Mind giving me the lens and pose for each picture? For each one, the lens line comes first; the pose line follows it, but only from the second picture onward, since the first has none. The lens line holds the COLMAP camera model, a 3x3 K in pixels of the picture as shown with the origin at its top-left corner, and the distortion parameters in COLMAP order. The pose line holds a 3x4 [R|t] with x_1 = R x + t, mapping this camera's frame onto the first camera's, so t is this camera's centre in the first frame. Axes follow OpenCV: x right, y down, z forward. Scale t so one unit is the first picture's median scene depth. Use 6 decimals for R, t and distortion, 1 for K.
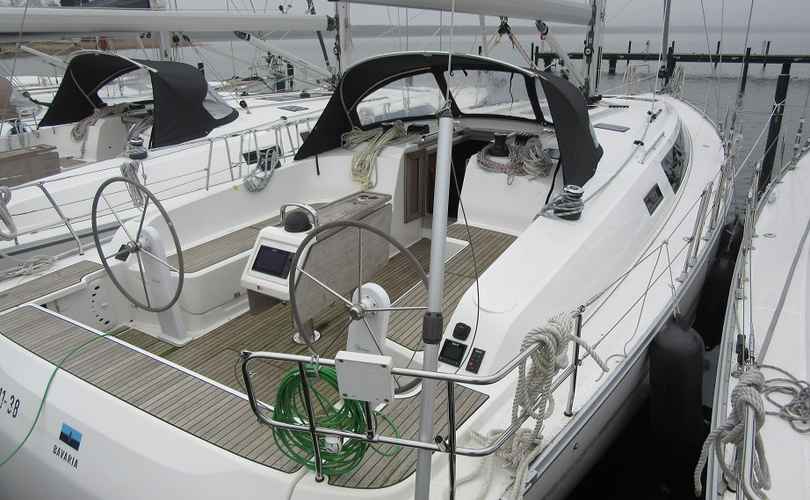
lens RADIAL K [[634.6, 0, 405.0], [0, 634.6, 250.0], [0, 0, 1]] dist [-0.007489, 0.007256]
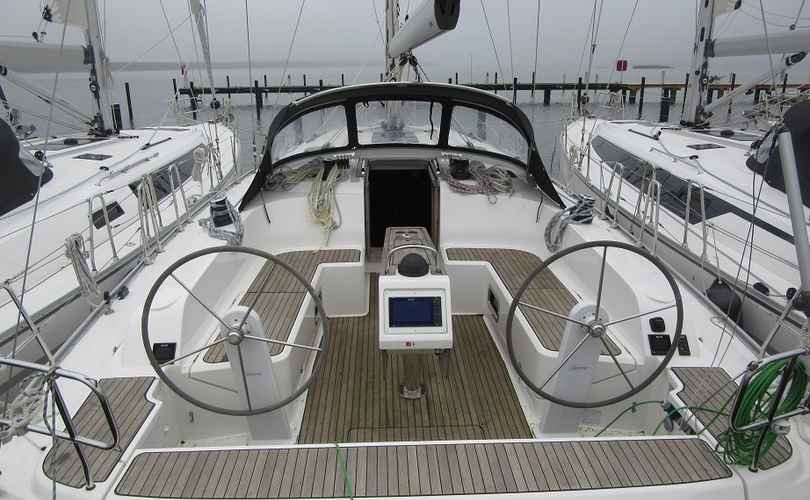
lens RADIAL K [[634.6, 0, 405.0], [0, 634.6, 250.0], [0, 0, 1]] dist [-0.007489, 0.007256]
pose [[0.805749, -0.163135, 0.569347, -0.465619], [0.192605, 0.981239, 0.008578, -0.050697], [-0.560065, 0.102747, 0.822052, 0.167399]]
